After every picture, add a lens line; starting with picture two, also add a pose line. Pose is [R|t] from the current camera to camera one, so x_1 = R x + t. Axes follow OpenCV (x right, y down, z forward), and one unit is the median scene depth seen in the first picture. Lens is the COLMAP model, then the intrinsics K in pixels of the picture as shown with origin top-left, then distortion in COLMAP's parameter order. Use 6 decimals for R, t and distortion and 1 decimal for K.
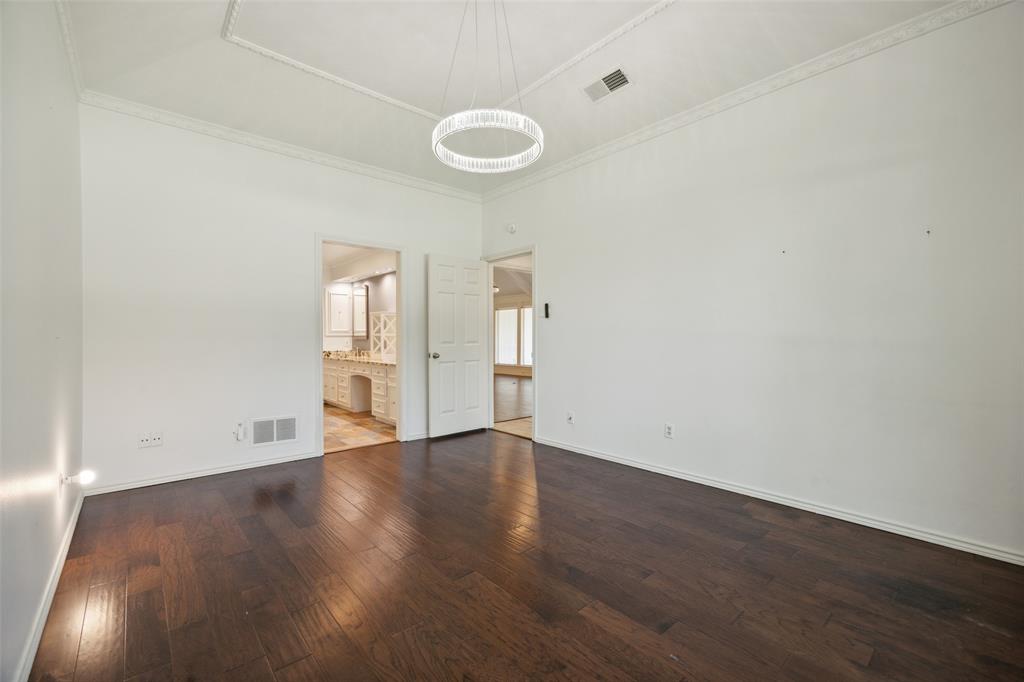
lens RADIAL K [[432.4, 0, 512.9], [0, 432.4, 339.0], [0, 0, 1]] dist [-0.000732, -0.000565]
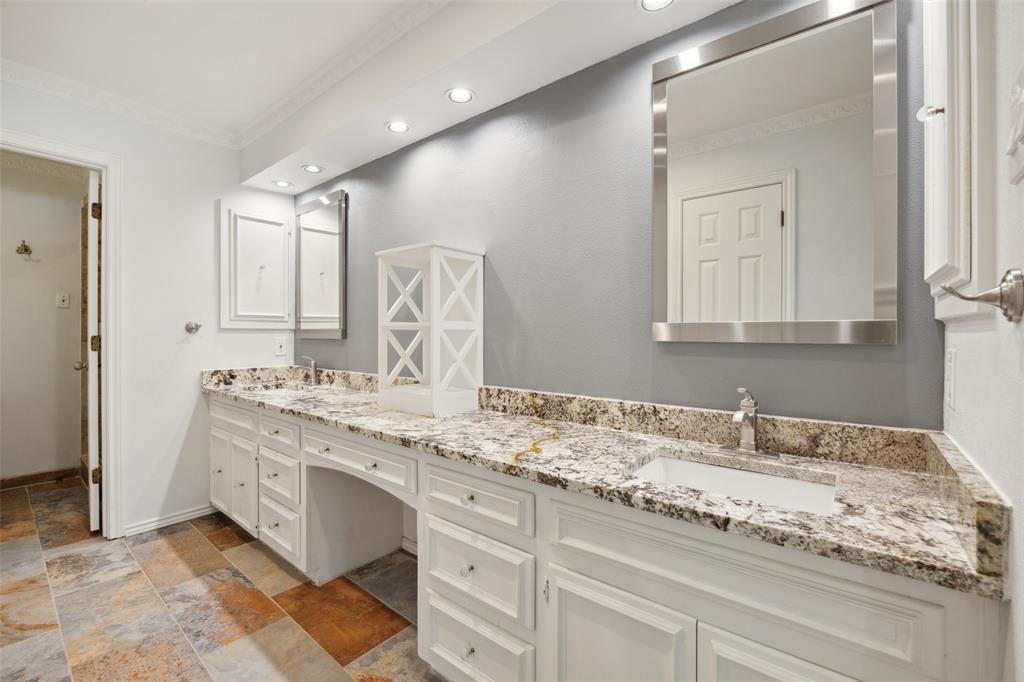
lens RADIAL K [[432.4, 0, 510.4], [0, 432.4, 337.9], [0, 0, 1]] dist [-0.000732, -0.000565]
pose [[0.985569, 0.012002, 0.168849, -0.252460], [-0.012227, 0.999925, 0.000294, -0.002569], [-0.168832, -0.002355, 0.985642, 0.597369]]
